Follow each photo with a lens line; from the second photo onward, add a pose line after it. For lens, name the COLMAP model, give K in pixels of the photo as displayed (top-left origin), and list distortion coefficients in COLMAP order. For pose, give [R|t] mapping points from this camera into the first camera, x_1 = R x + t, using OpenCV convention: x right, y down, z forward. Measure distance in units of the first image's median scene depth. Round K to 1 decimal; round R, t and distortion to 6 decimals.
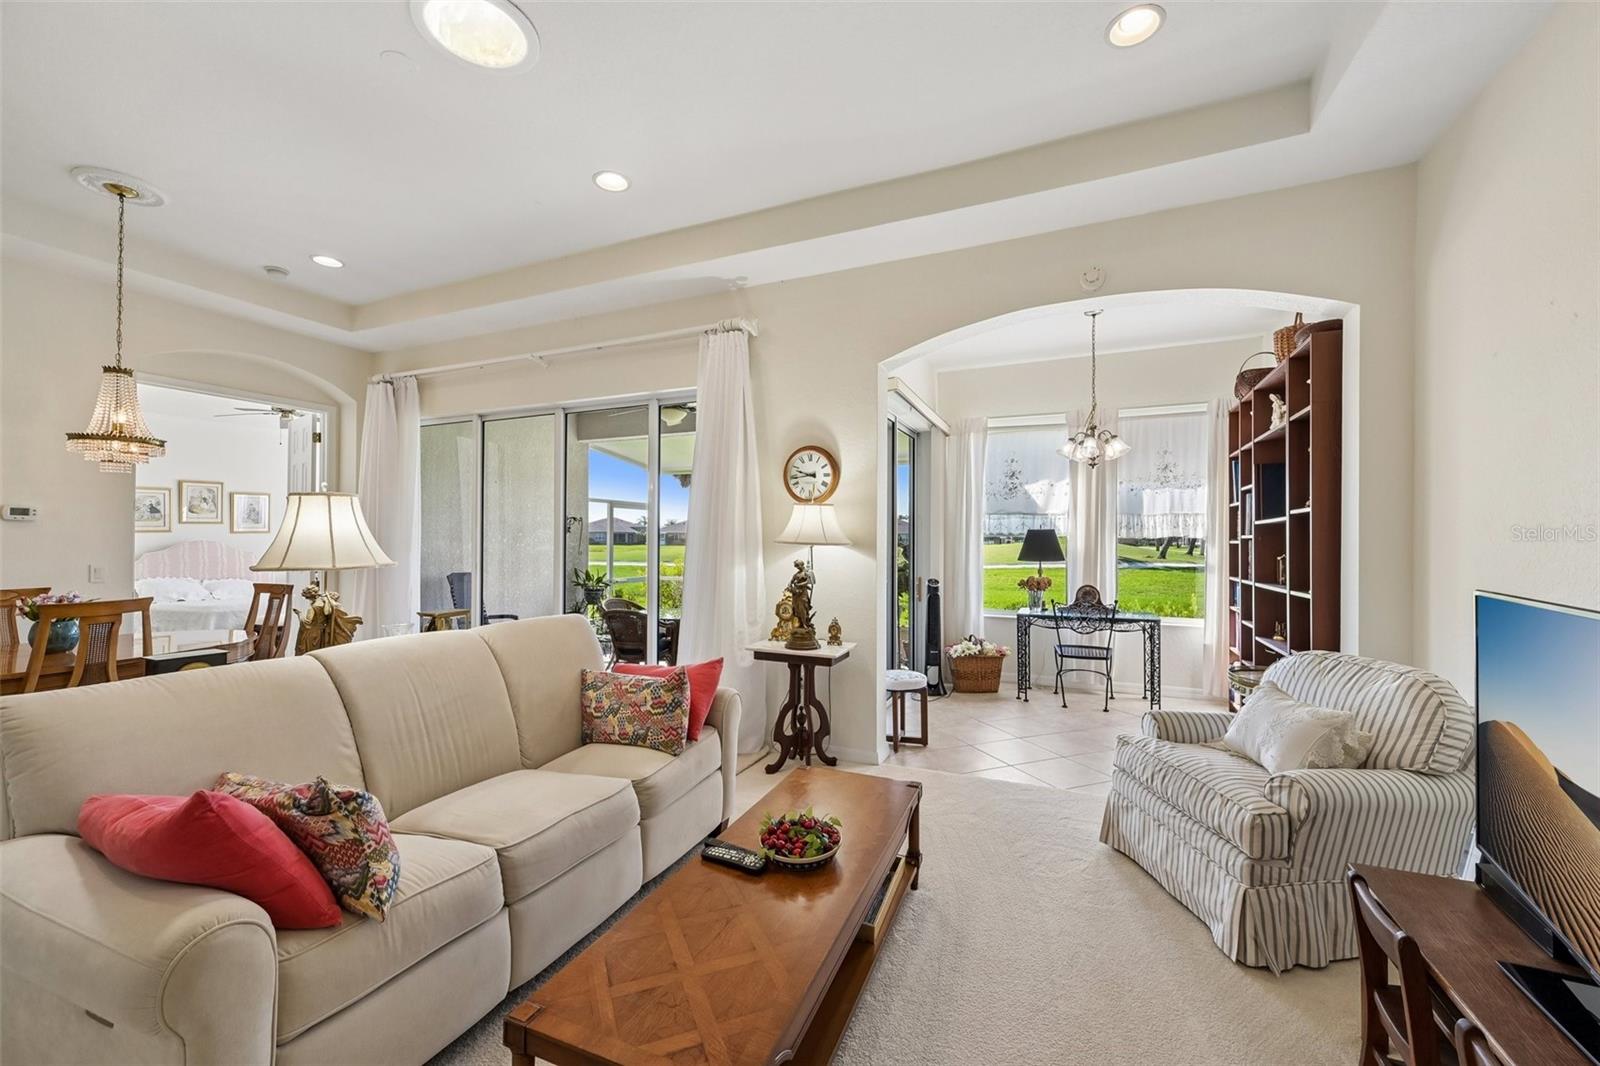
lens RADIAL K [[635.7, 0, 796.5], [0, 635.7, 536.4], [0, 0, 1]] dist [-0.001596, -0.000373]
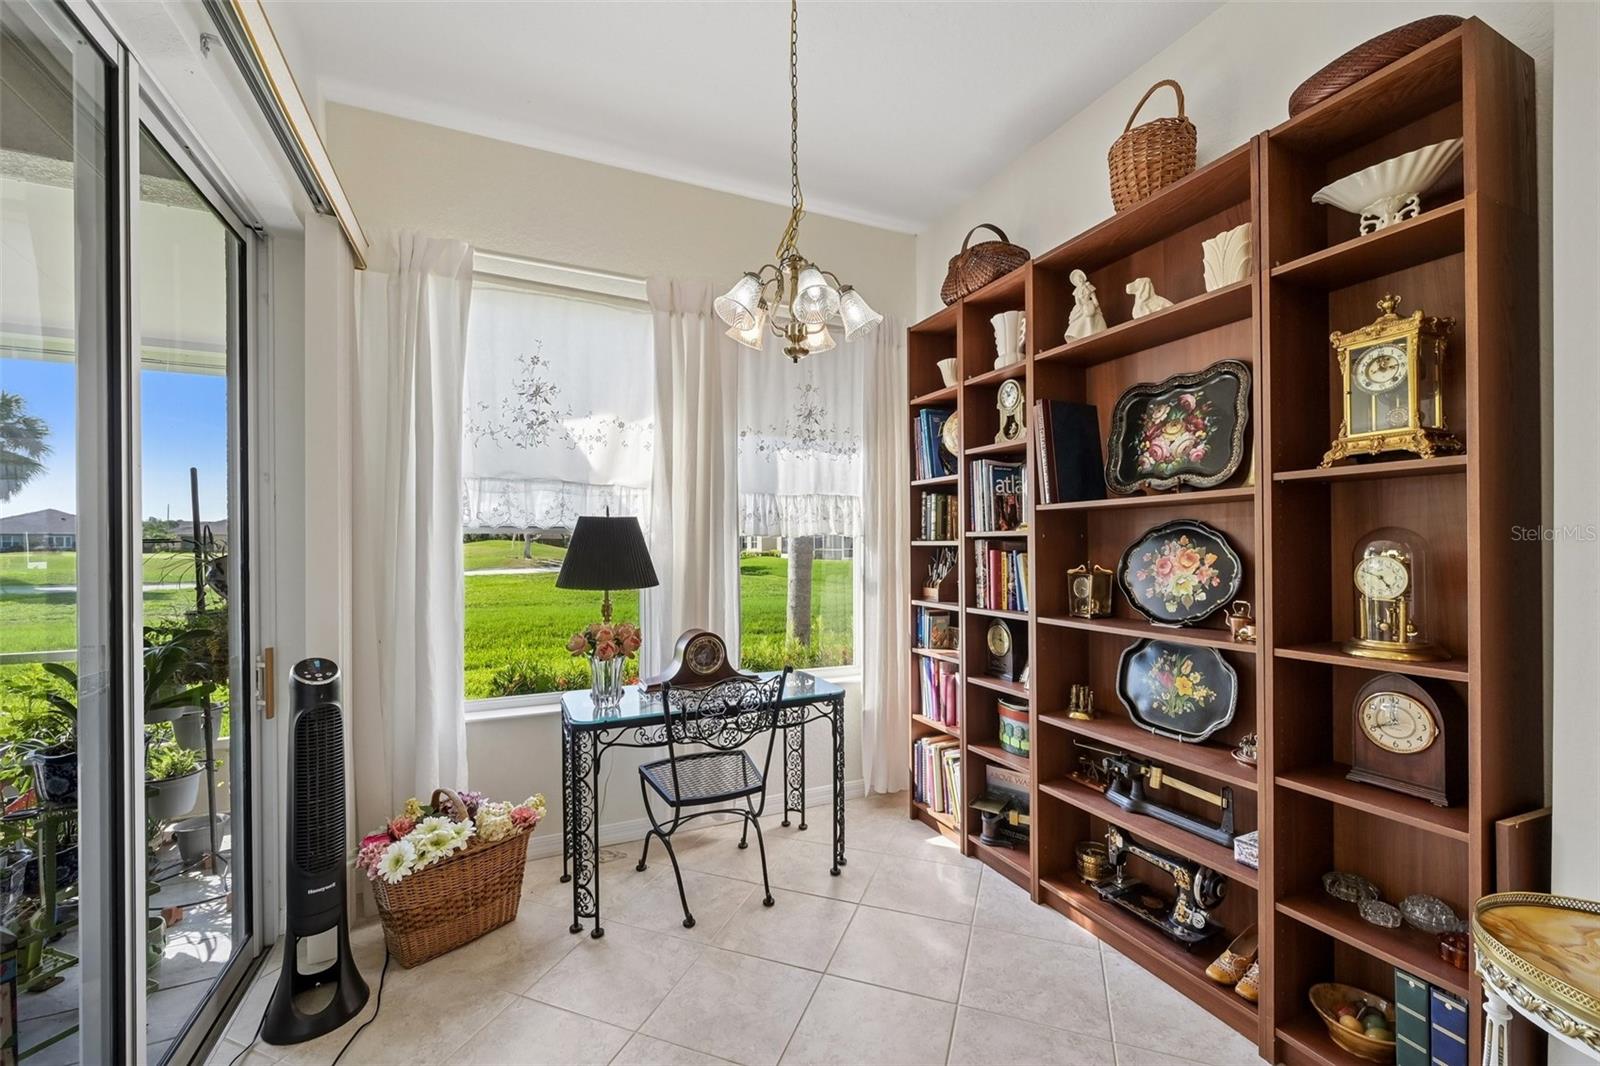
lens RADIAL K [[635.7, 0, 800.4], [0, 635.7, 550.5], [0, 0, 1]] dist [-0.001596, -0.000373]
pose [[0.661567, -0.013428, 0.749766, 0.144548], [-0.000192, 0.999837, 0.018077, 0.004401], [-0.749886, -0.012103, 0.661456, 0.634352]]
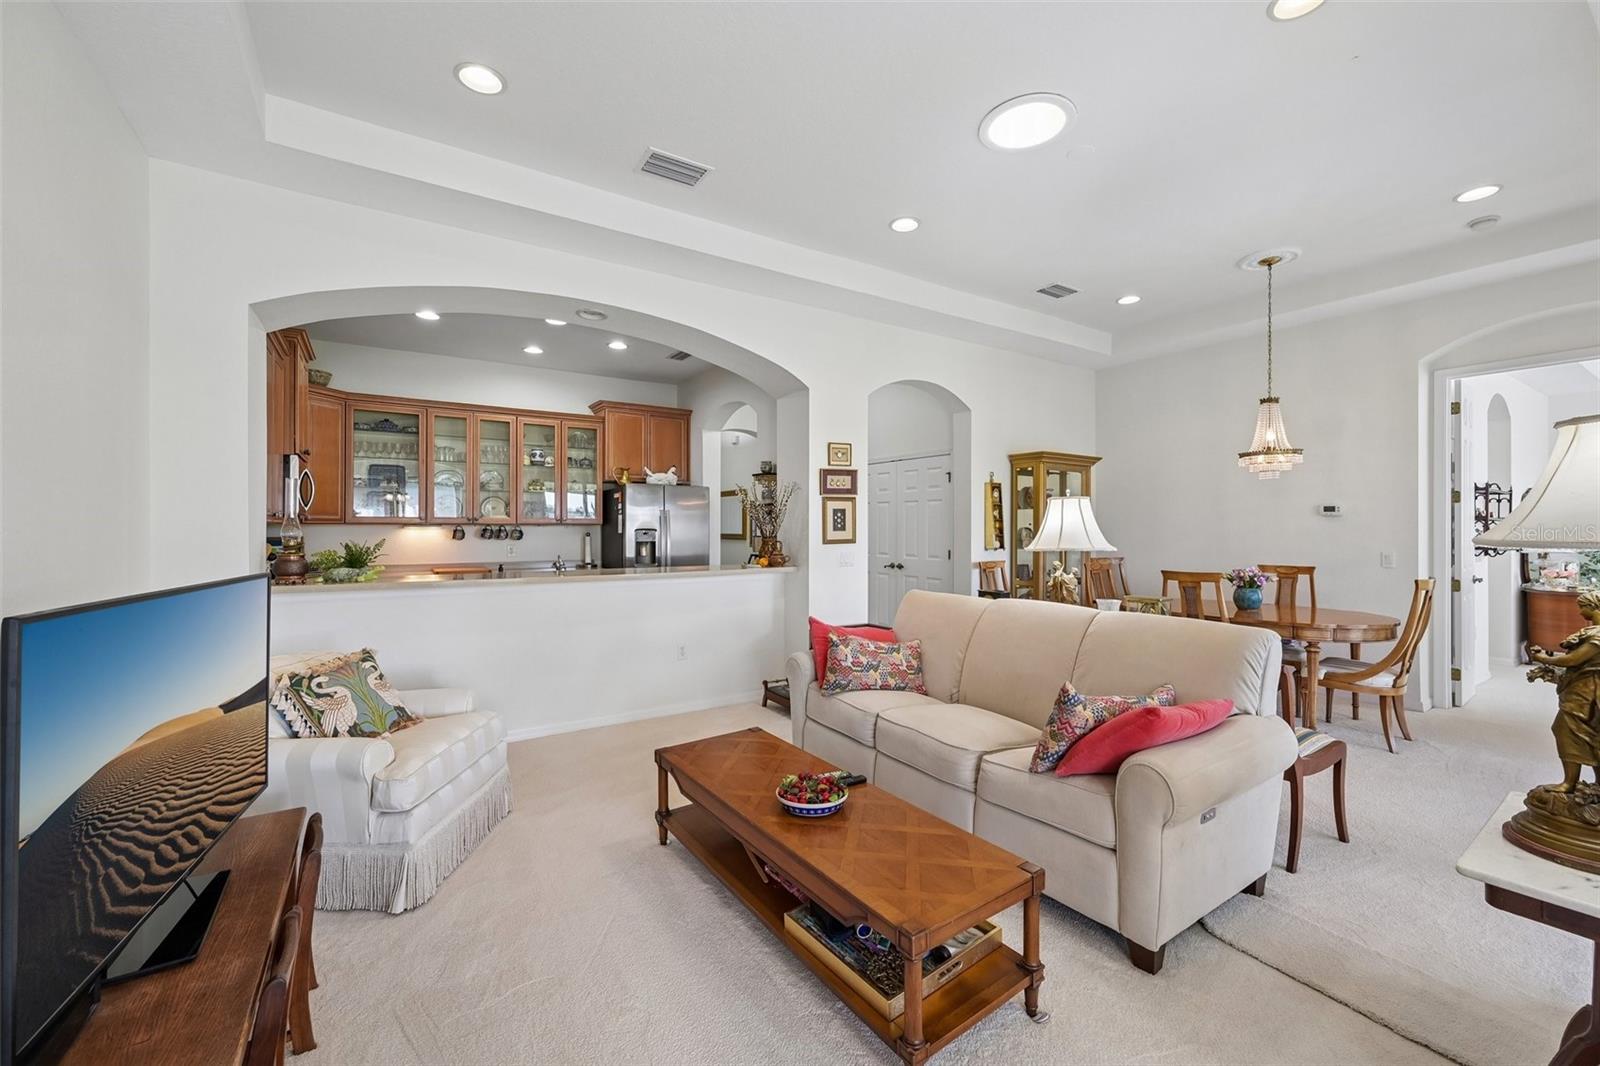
lens RADIAL K [[635.7, 0, 795.4], [0, 635.7, 524.5], [0, 0, 1]] dist [-0.001596, -0.000373]
pose [[-0.544466, -0.008379, -0.838741, 0.345787], [0.004005, 0.999913, -0.012589, 0.003620], [0.838773, -0.010214, -0.544385, 0.565364]]
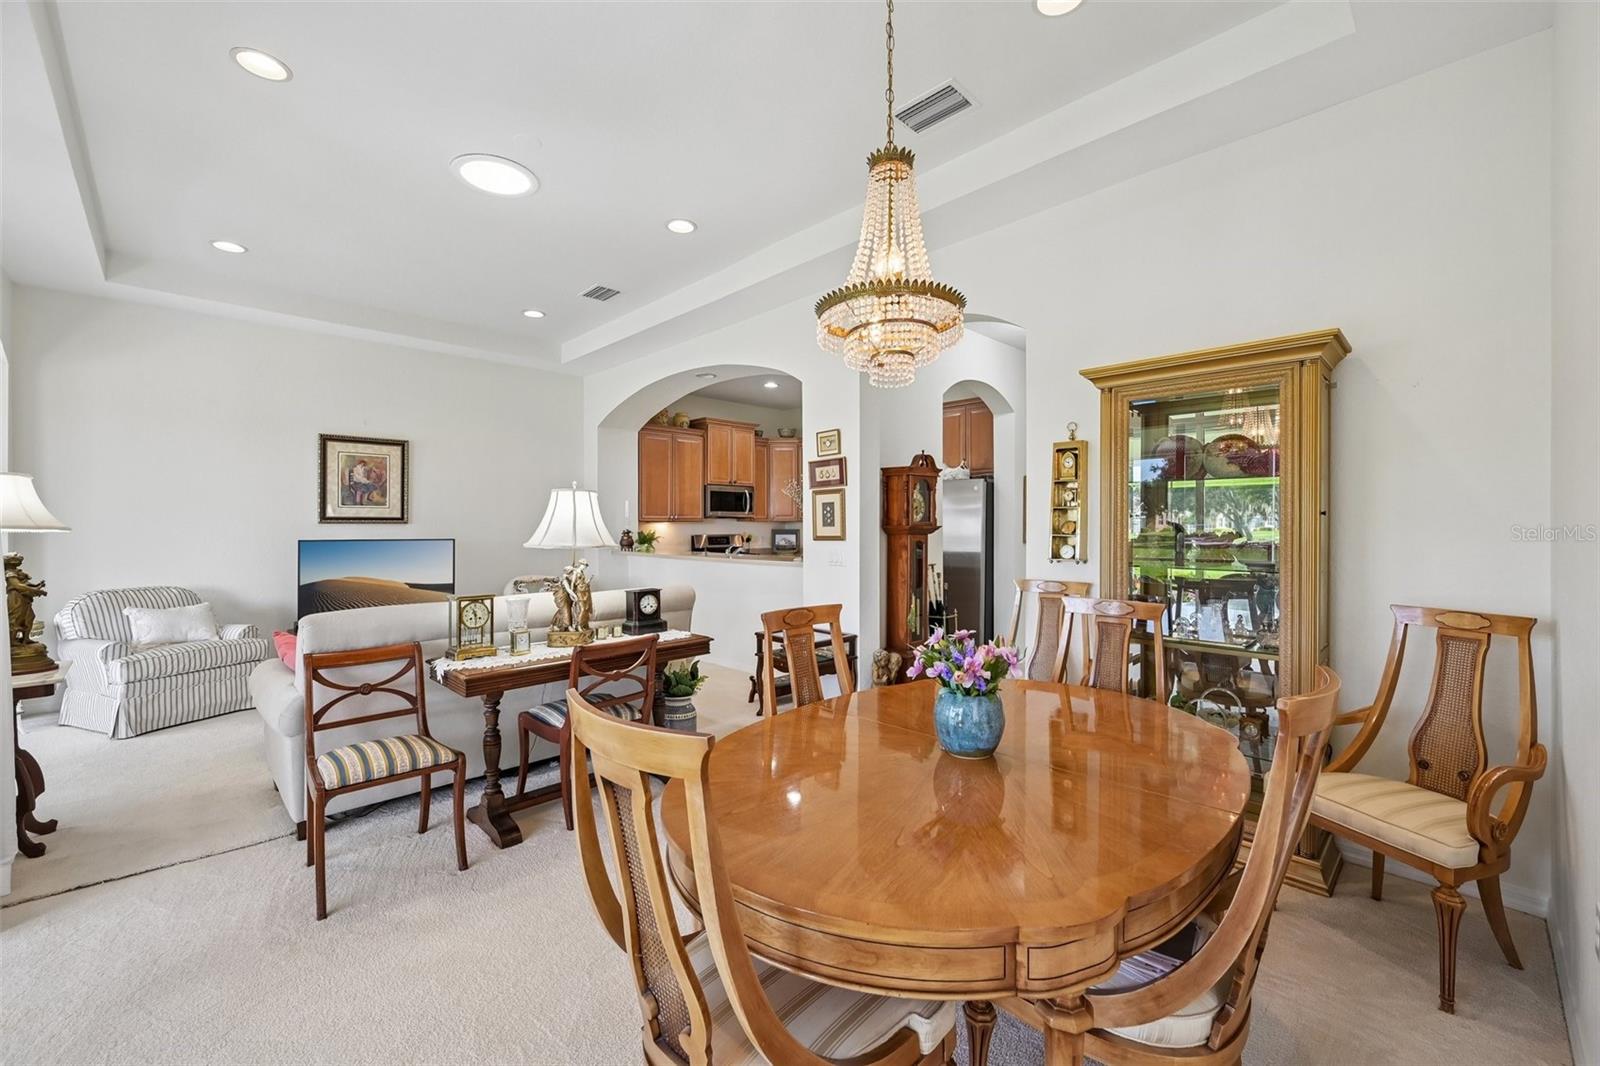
lens RADIAL K [[635.7, 0, 812.9], [0, 635.7, 523.3], [0, 0, 1]] dist [-0.001596, -0.000373]
pose [[-0.936274, -0.001780, 0.351267, -0.742841], [-0.004417, 0.999968, -0.006707, 0.002977], [-0.351243, -0.007831, -0.936251, 0.918790]]
